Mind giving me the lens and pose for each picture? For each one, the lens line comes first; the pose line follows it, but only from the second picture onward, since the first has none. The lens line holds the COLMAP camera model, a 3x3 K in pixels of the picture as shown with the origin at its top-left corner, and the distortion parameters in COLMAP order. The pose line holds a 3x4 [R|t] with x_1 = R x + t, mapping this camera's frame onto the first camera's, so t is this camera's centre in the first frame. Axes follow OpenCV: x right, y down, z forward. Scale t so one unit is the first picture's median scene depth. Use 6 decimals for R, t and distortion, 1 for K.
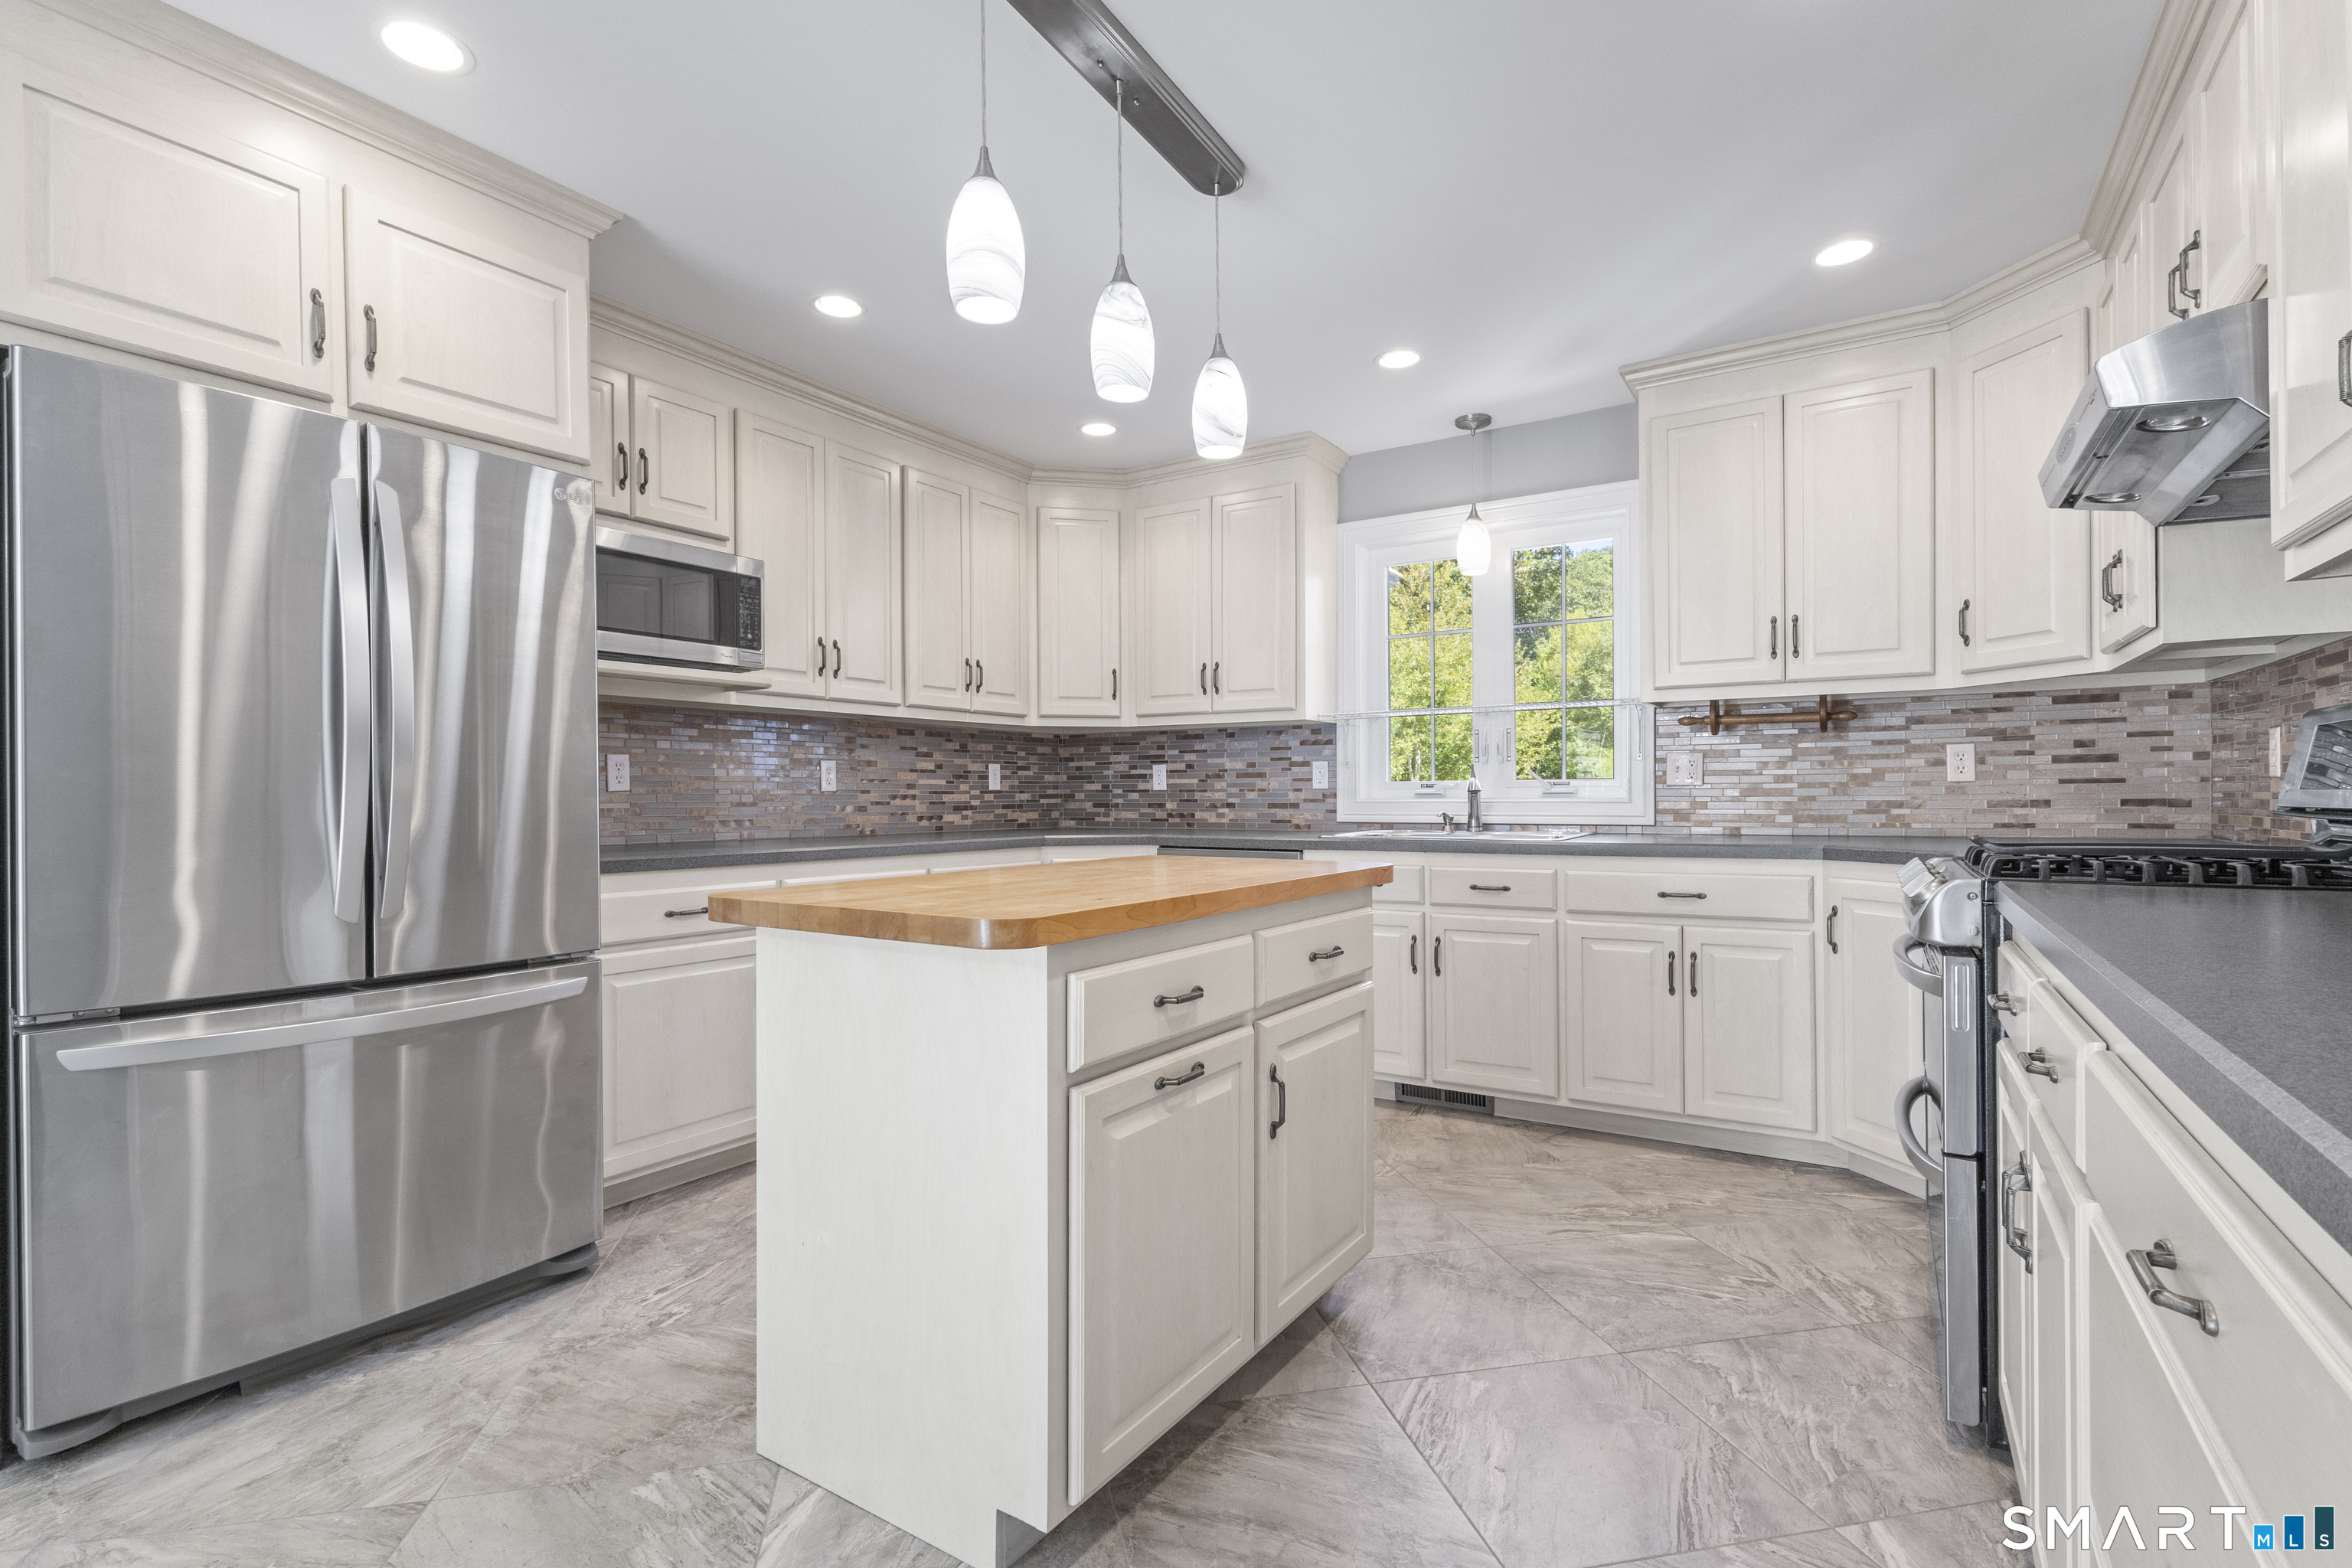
lens RADIAL K [[1088.2, 0, 1173.2], [0, 1088.2, 791.3], [0, 0, 1]] dist [-0.000291, -0.000091]
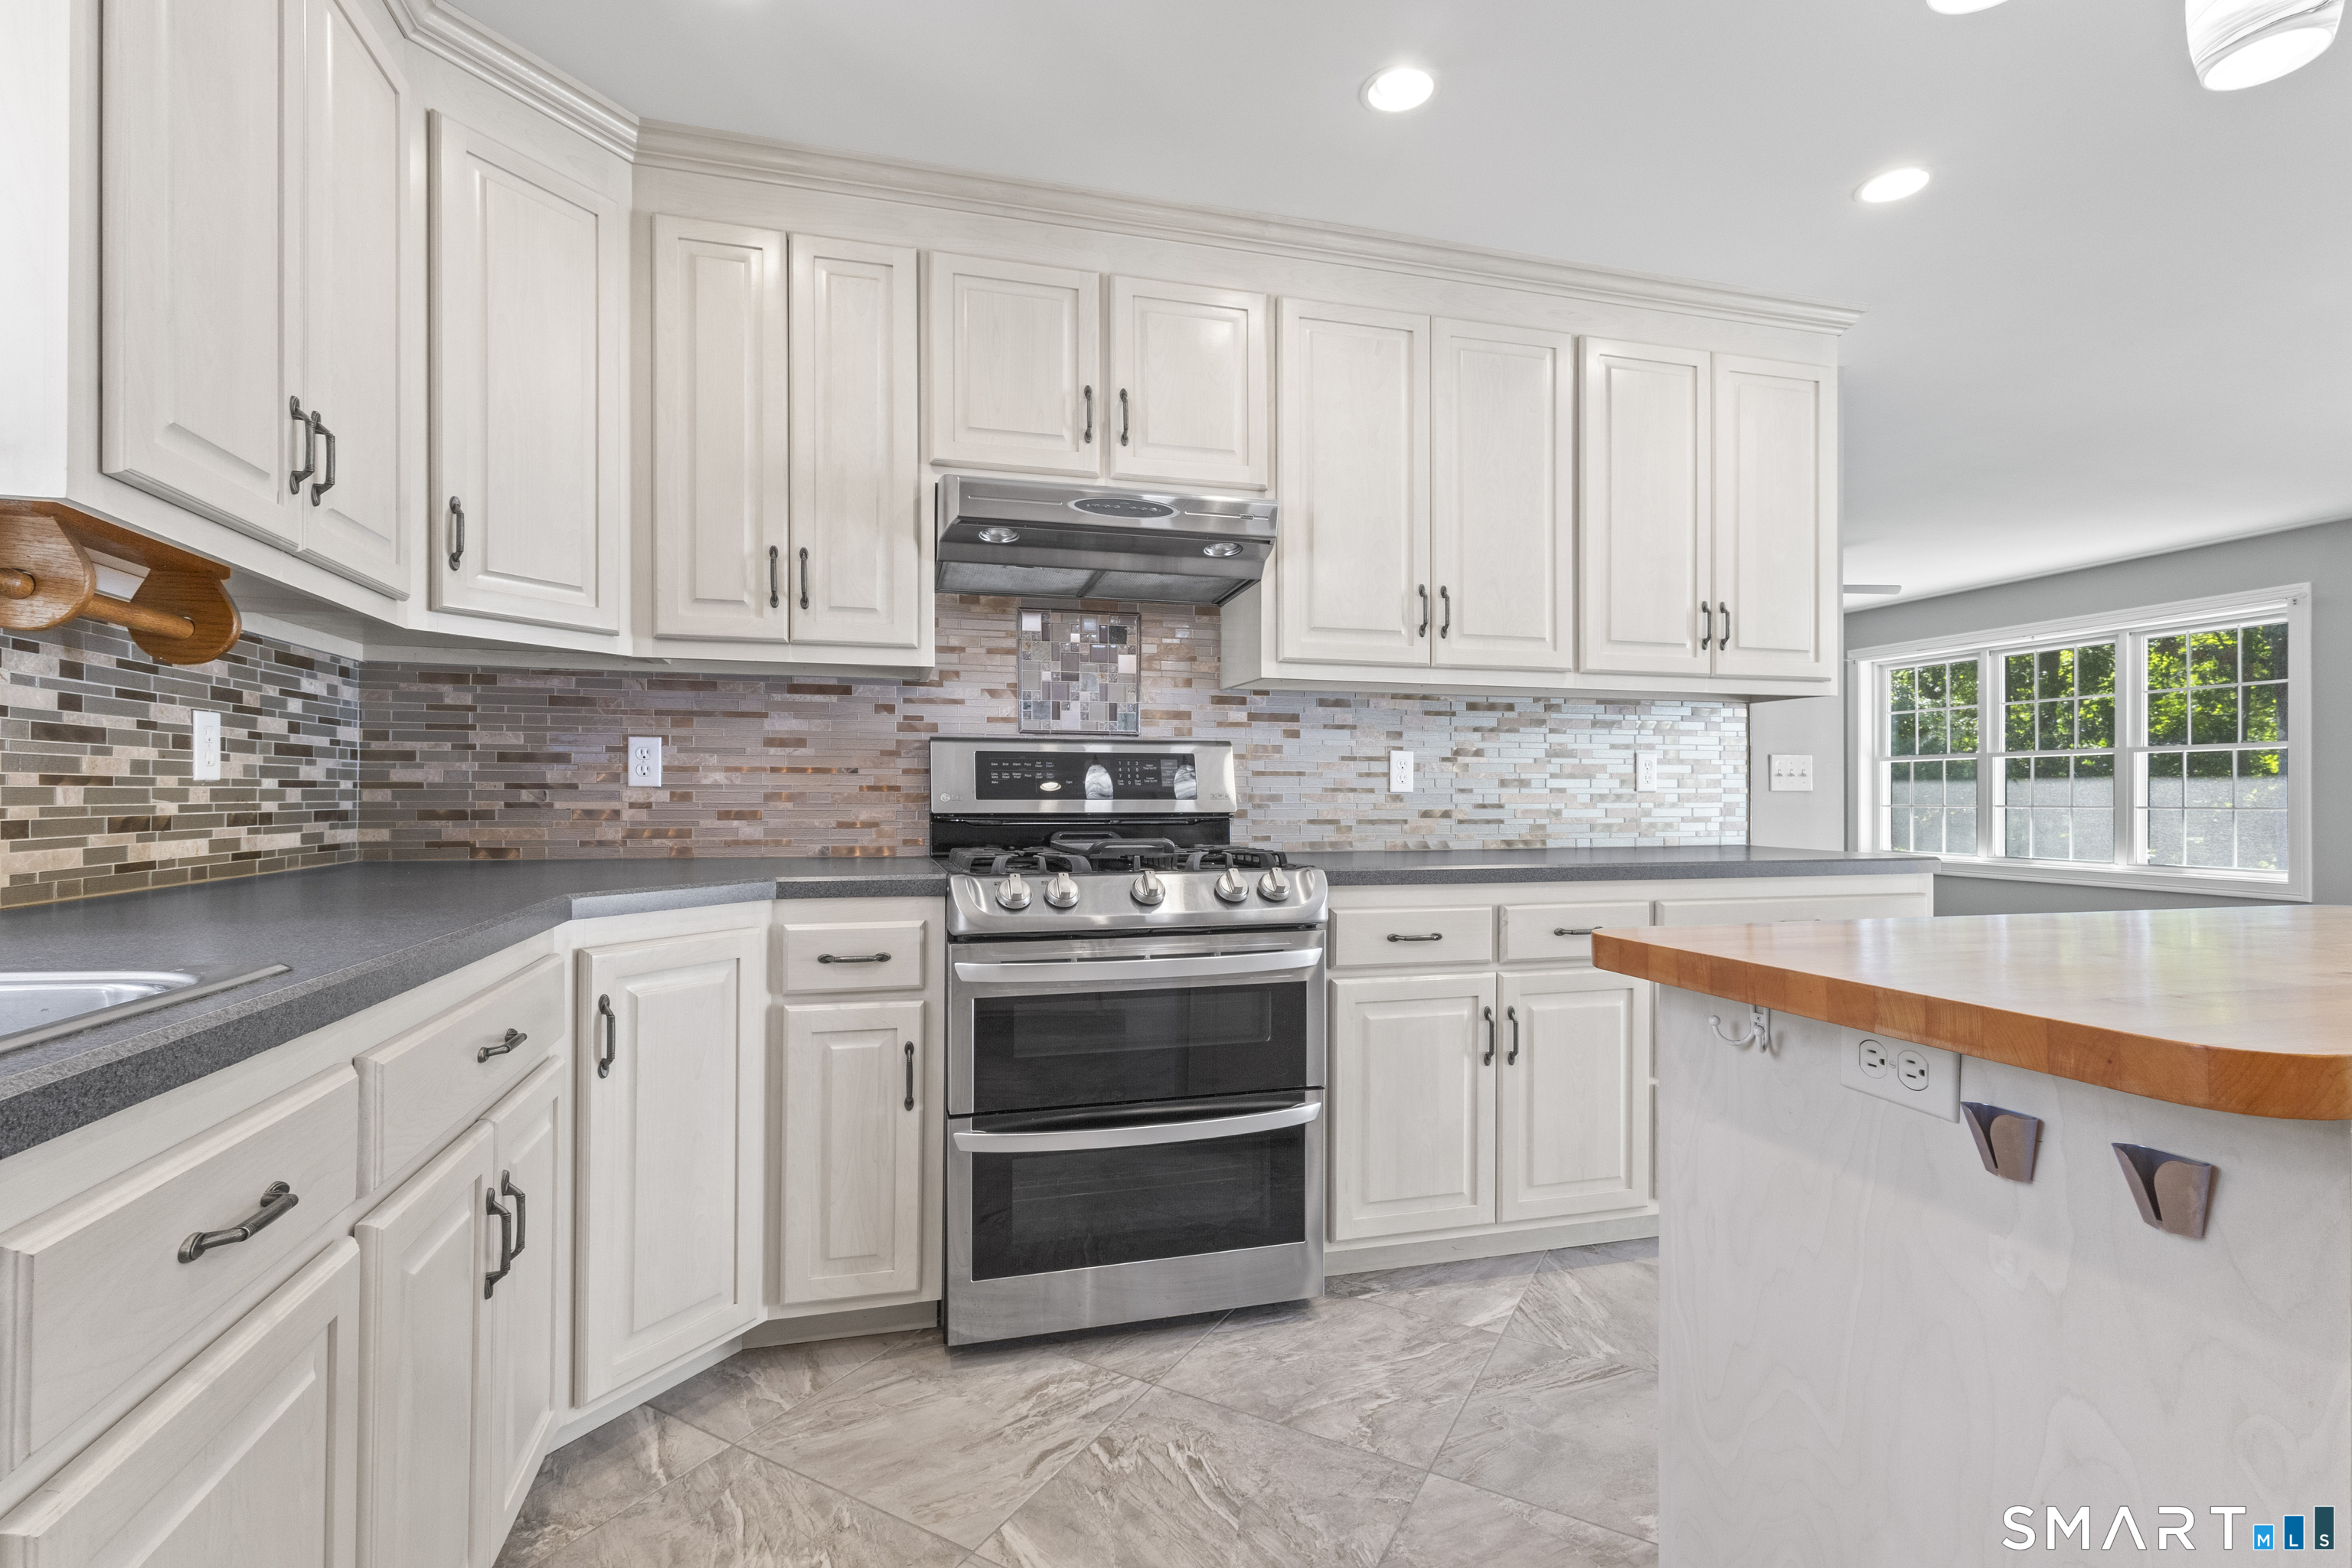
lens RADIAL K [[1088.2, 0, 1165.9], [0, 1088.2, 792.3], [0, 0, 1]] dist [-0.000291, -0.000091]
pose [[-0.745541, 0.007044, 0.666422, 0.002411], [-0.001574, 0.999923, -0.012330, 0.007927], [-0.666457, -0.010242, -0.745473, 1.588554]]
